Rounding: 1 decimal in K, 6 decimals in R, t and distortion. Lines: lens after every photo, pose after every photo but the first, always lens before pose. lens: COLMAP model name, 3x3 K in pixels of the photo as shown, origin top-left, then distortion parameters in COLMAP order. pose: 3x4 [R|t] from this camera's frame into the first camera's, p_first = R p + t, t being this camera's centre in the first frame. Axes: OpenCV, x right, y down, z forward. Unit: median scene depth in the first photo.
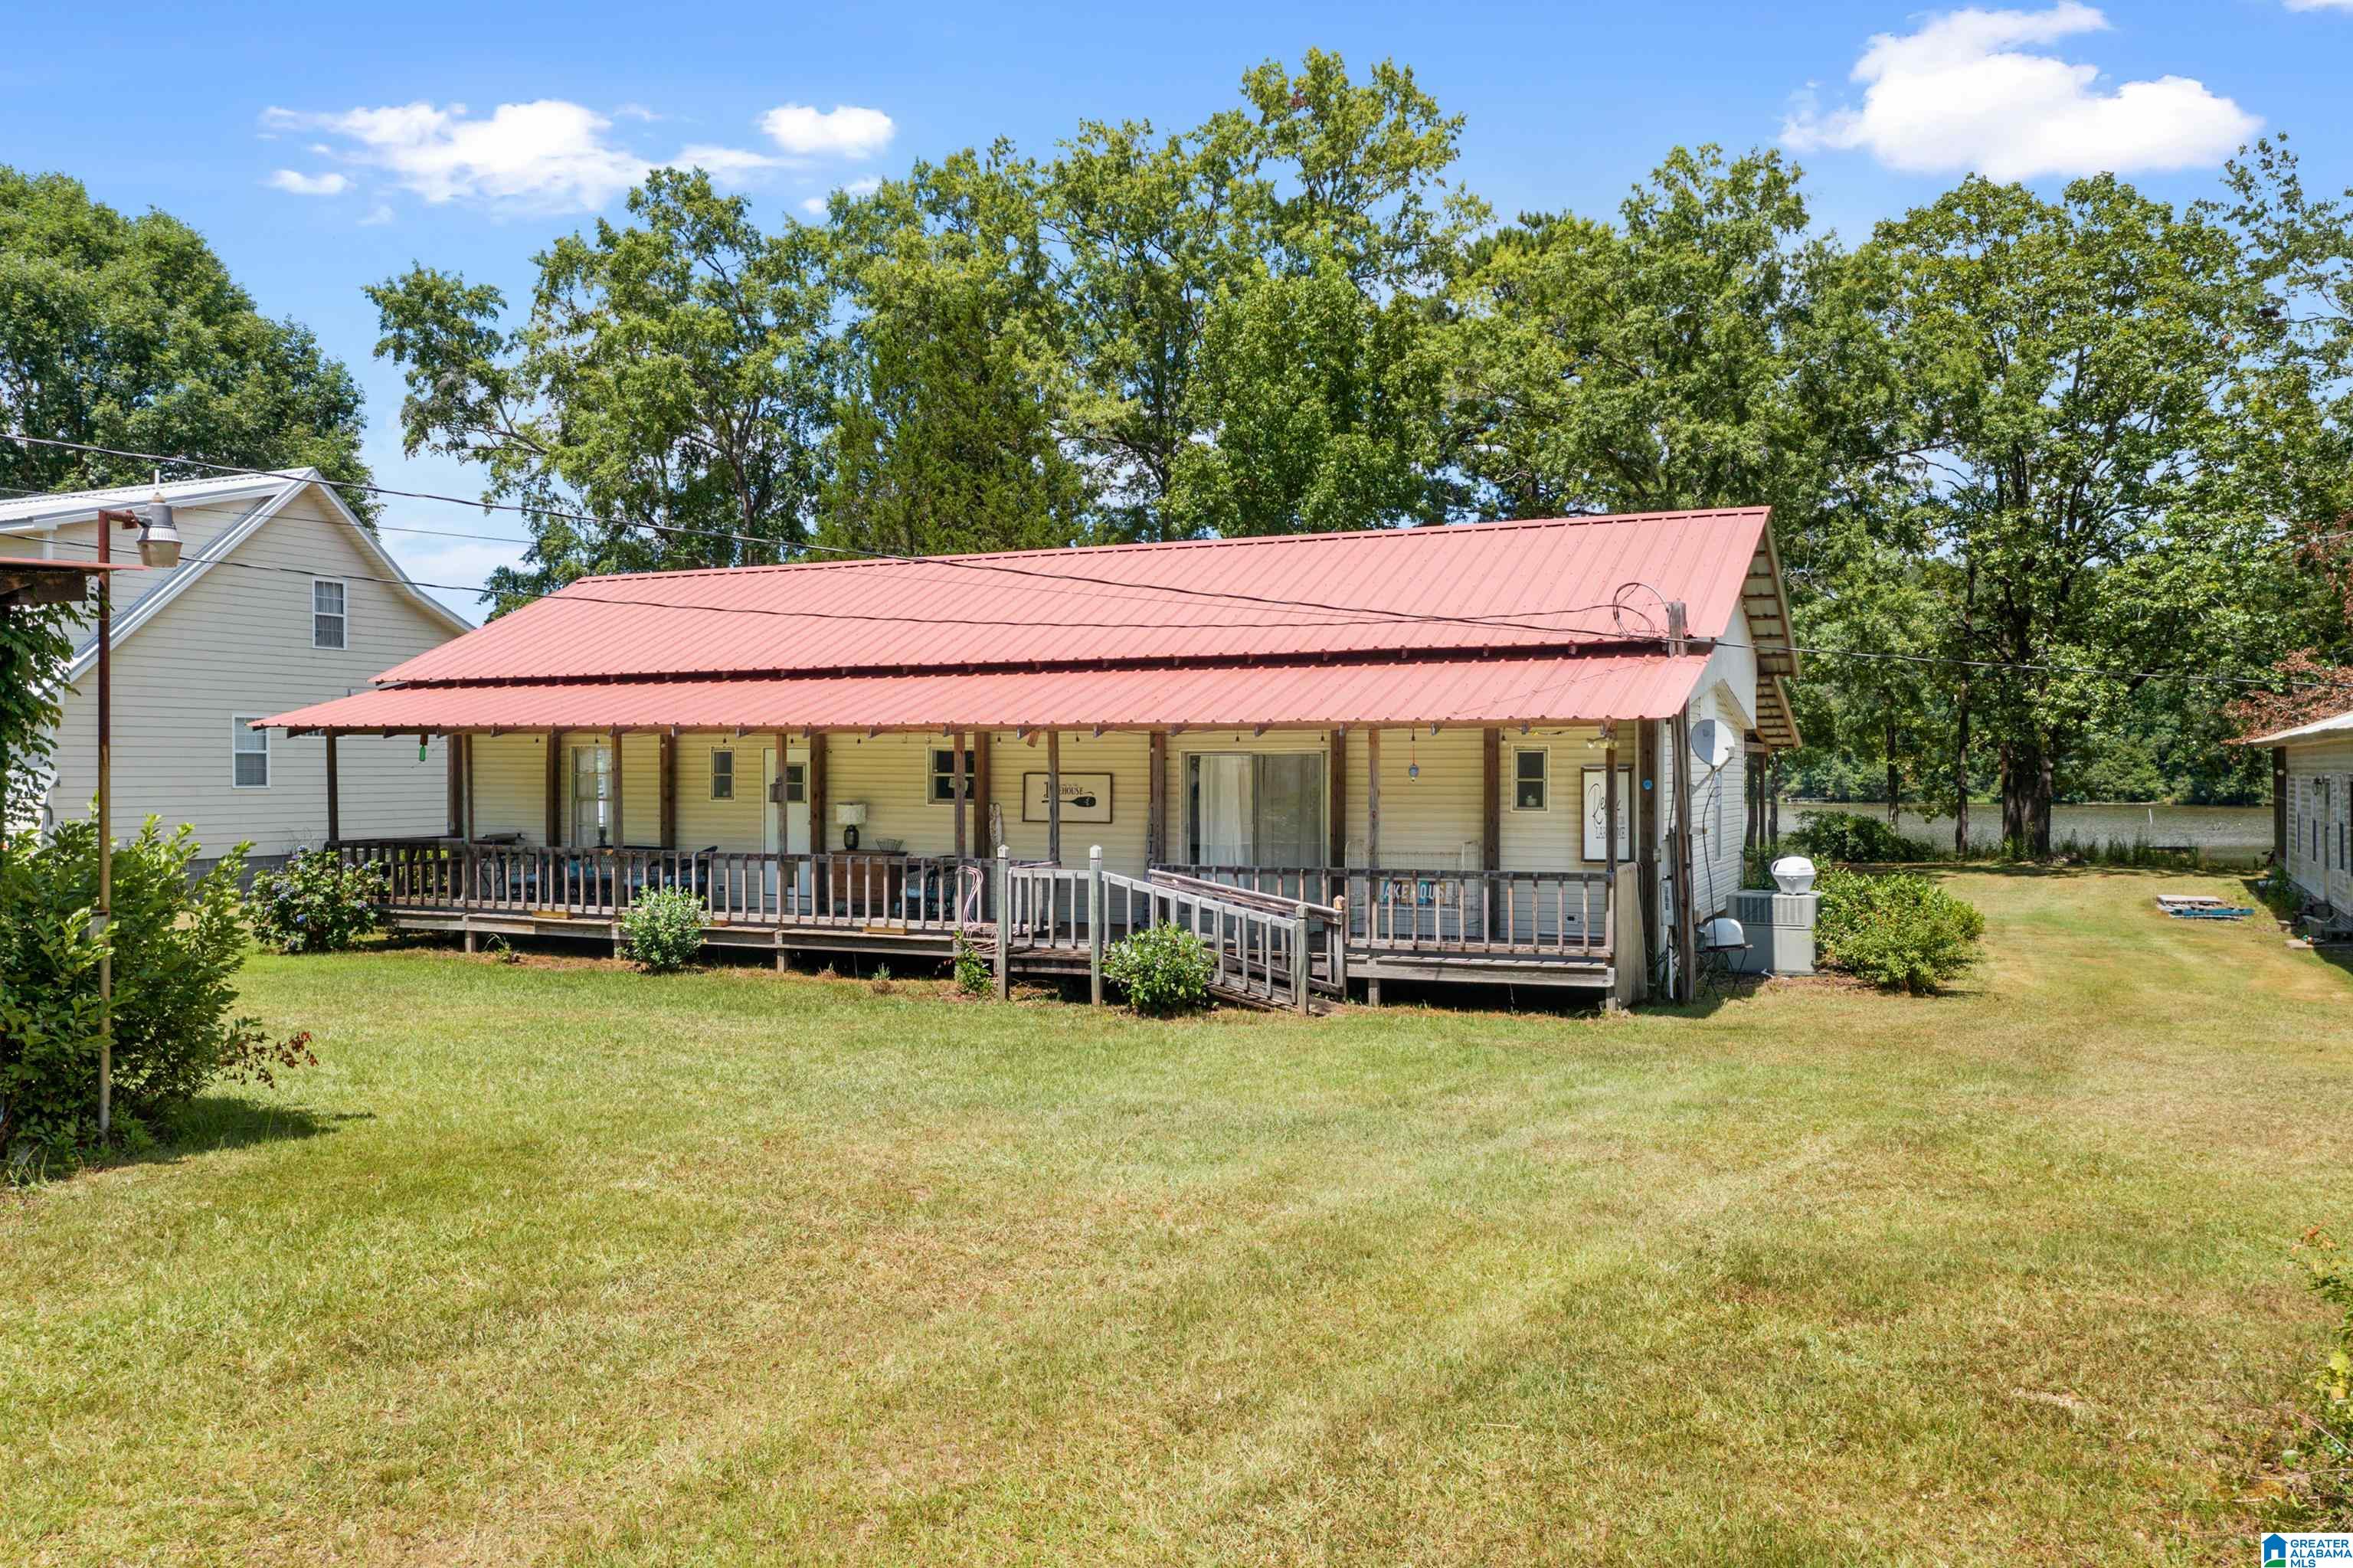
lens RADIAL K [[1868.0, 0, 1164.0], [0, 1868.0, 782.0], [0, 0, 1]] dist [-0.017985, -0.000156]
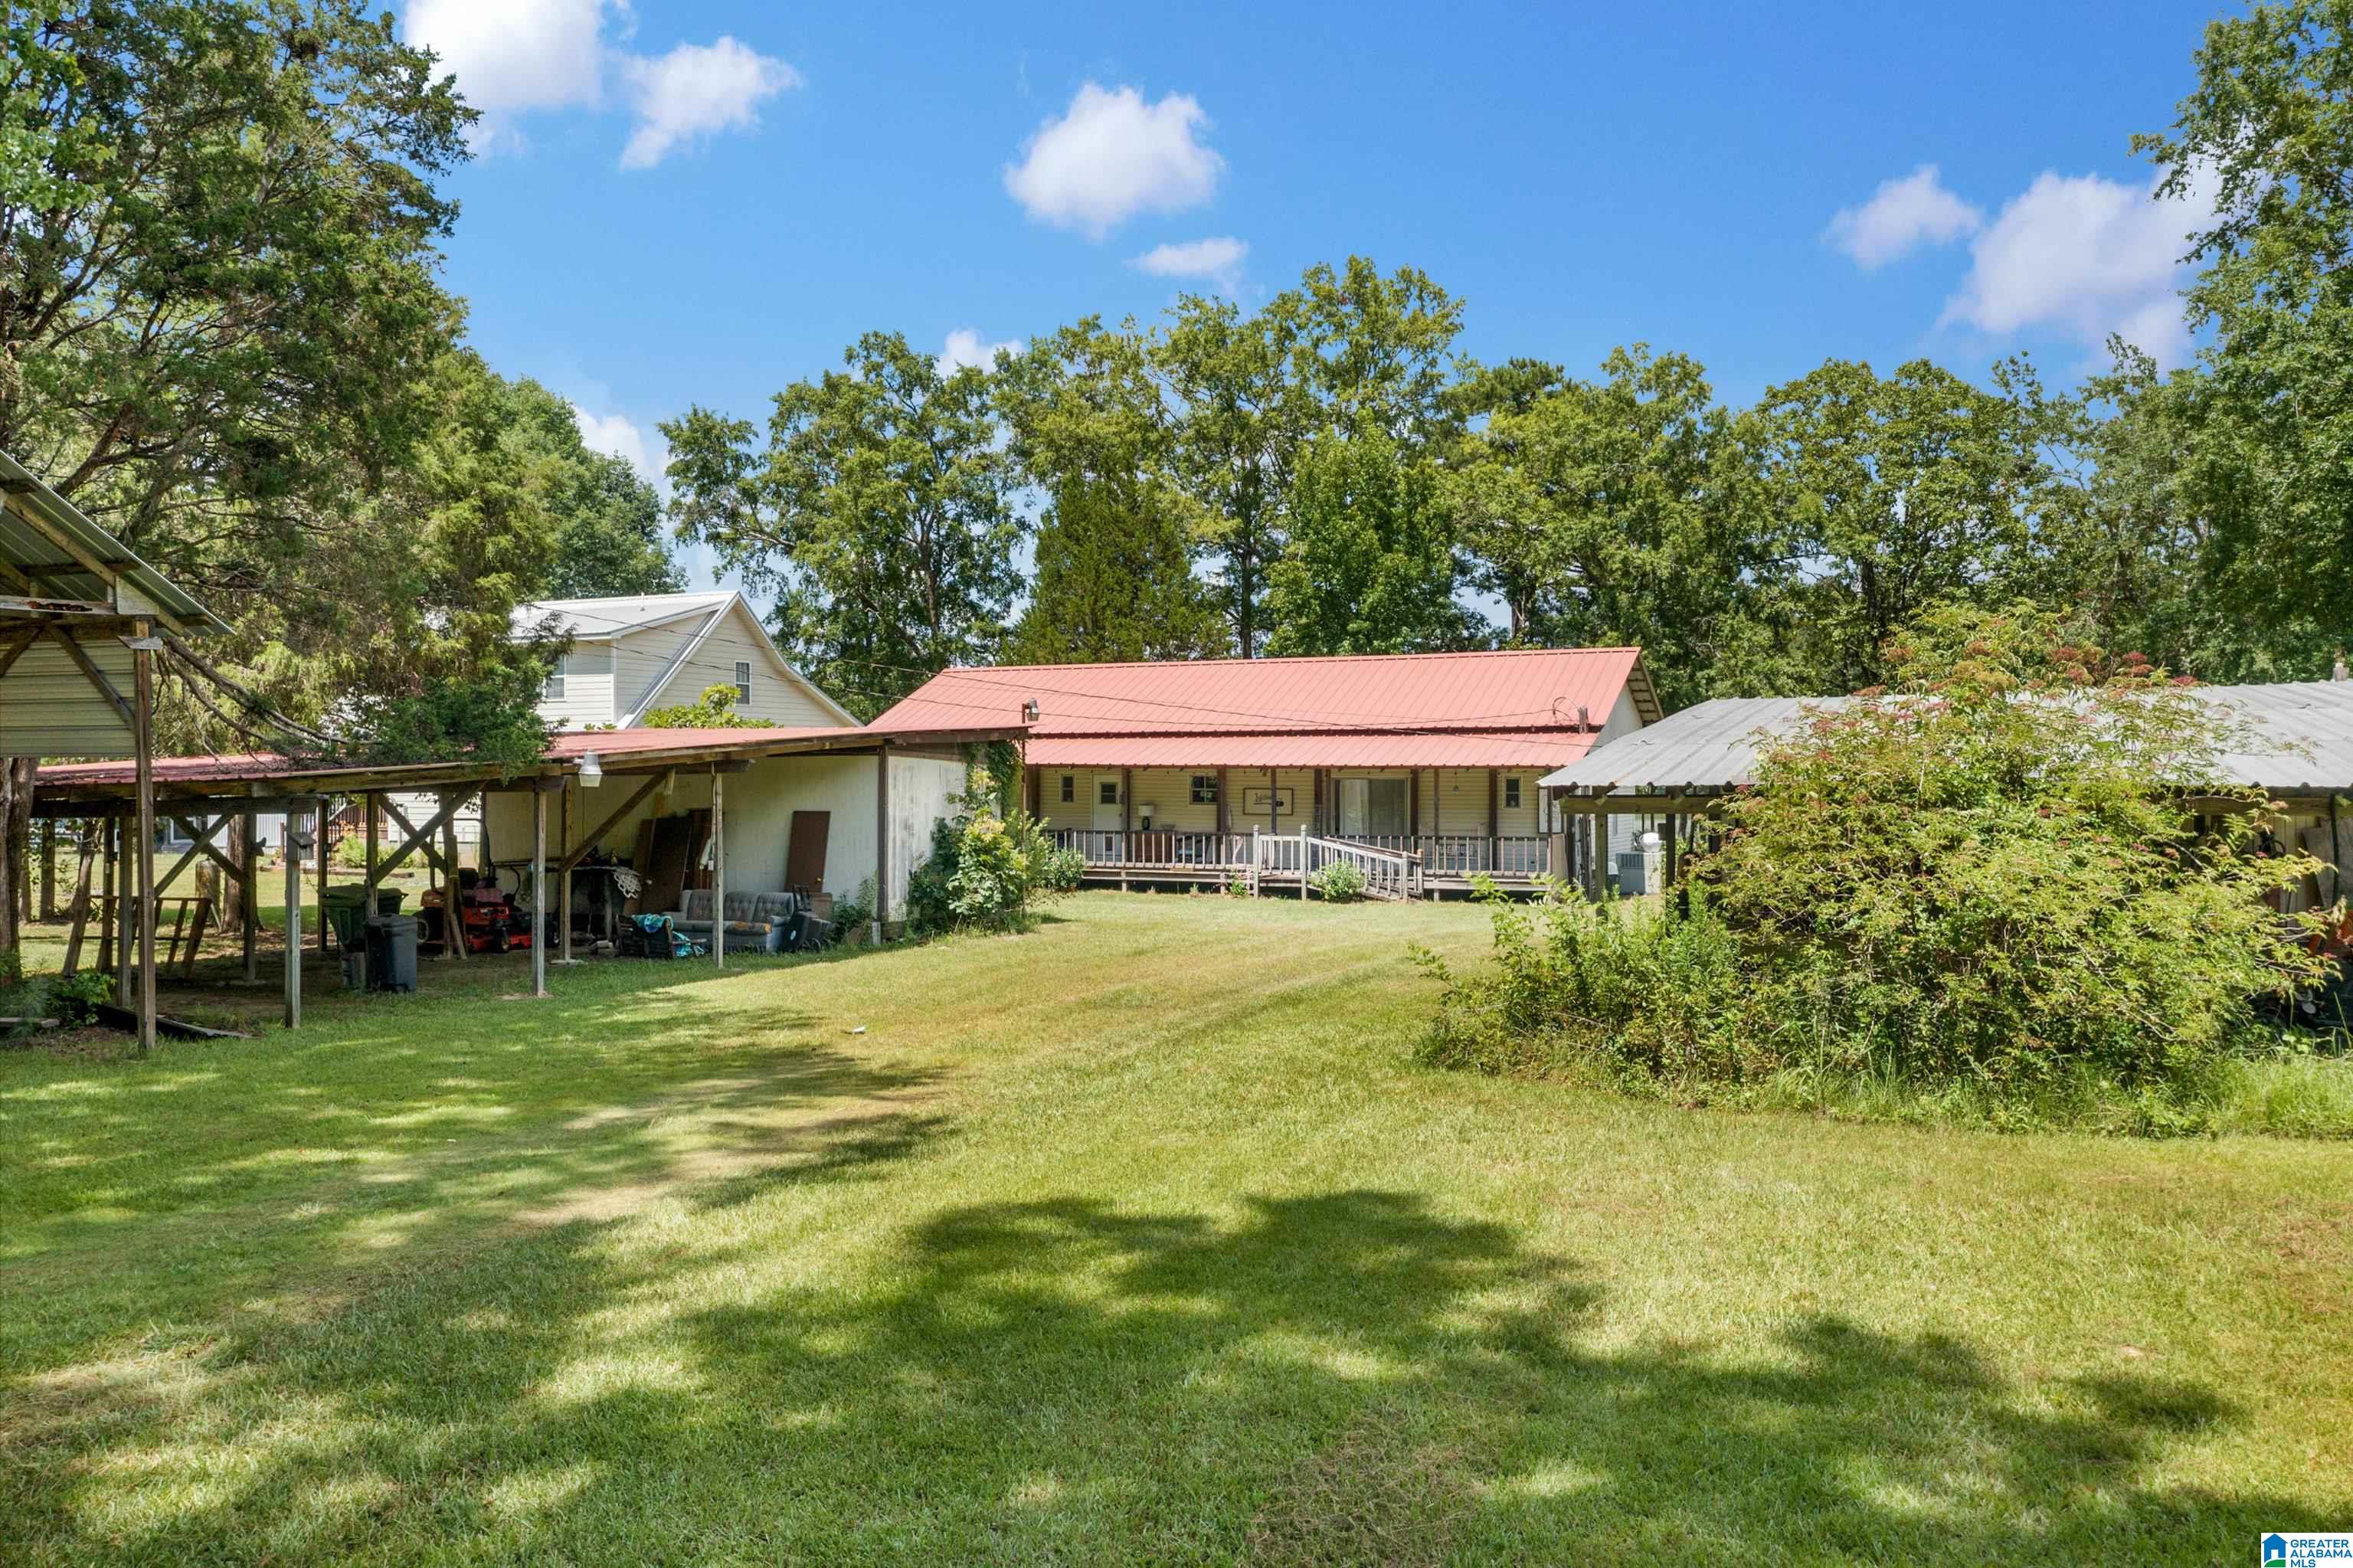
lens RADIAL K [[1868.0, 0, 1164.0], [0, 1868.0, 782.0], [0, 0, 1]] dist [-0.017985, -0.000156]
pose [[0.999987, 0.001148, 0.004908, -0.088993], [-0.001140, 0.999998, -0.001619, -0.004449], [-0.004910, 0.001614, 0.999987, -0.475874]]
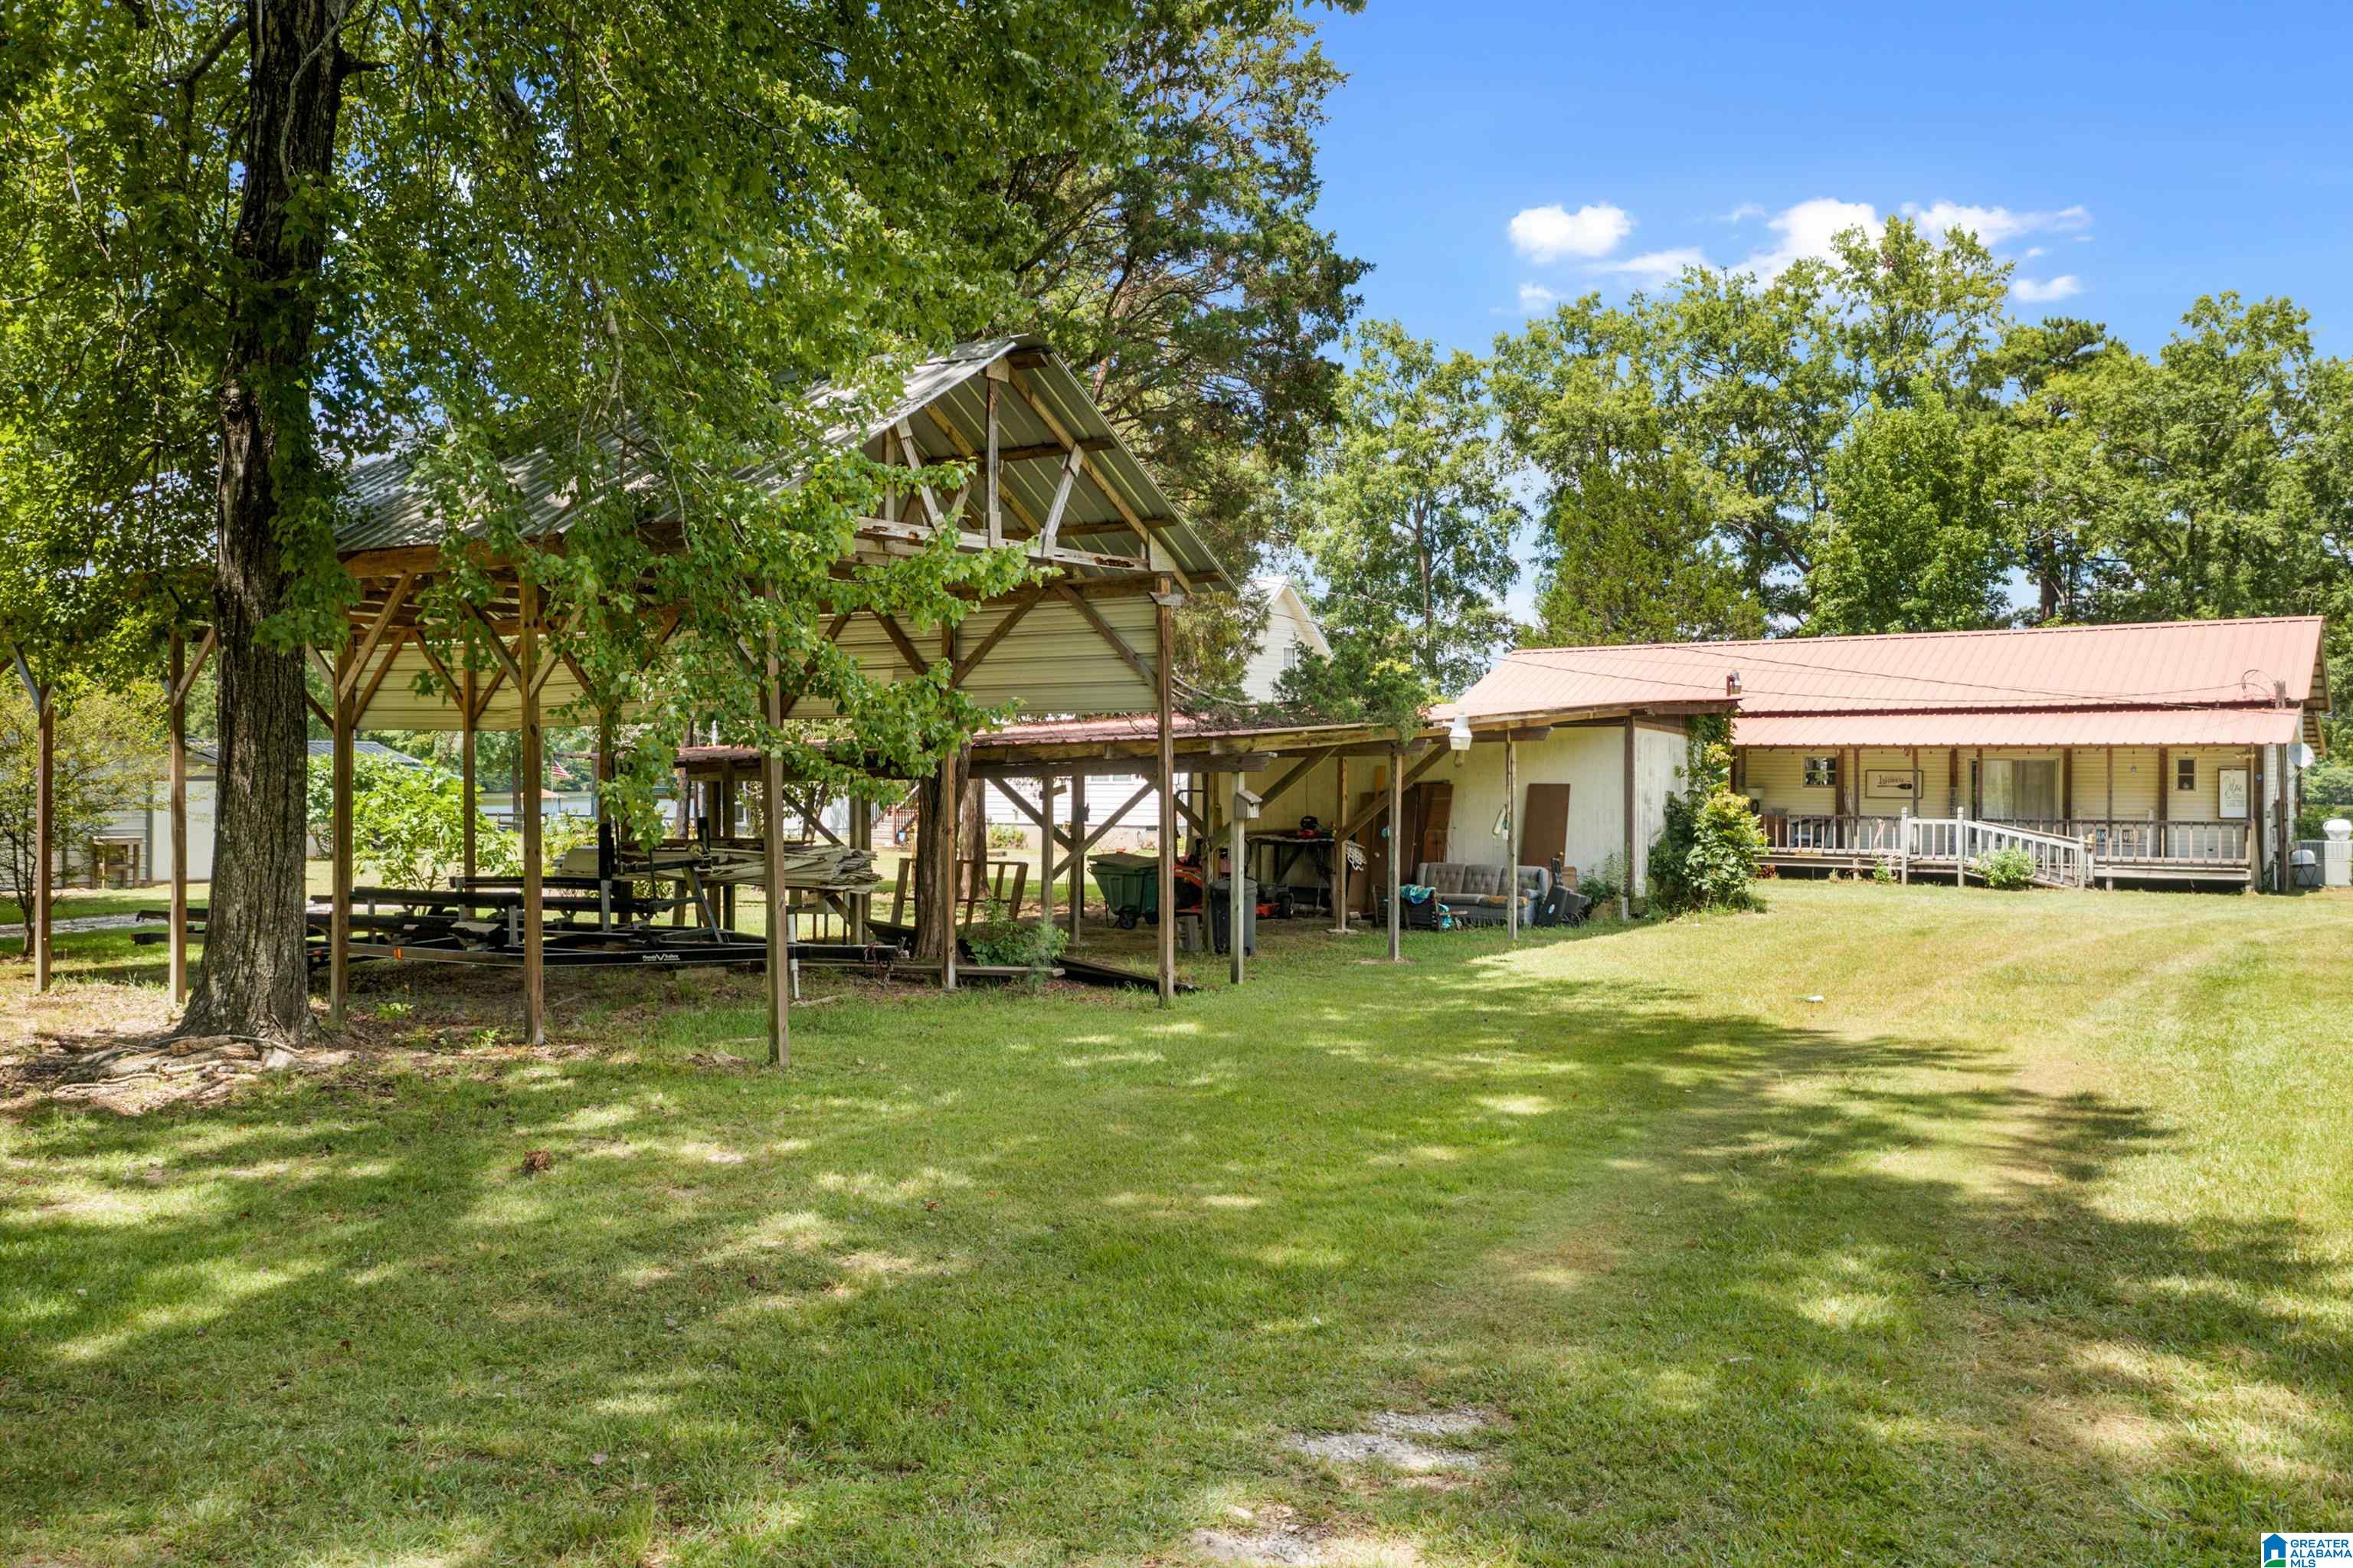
lens RADIAL K [[1868.0, 0, 1164.0], [0, 1868.0, 782.0], [0, 0, 1]] dist [-0.017985, -0.000156]
pose [[0.980777, 0.002277, -0.195119, -0.208793], [-0.002268, 0.999997, 0.000273, 0.003897], [0.195119, 0.000175, 0.980780, -0.476172]]
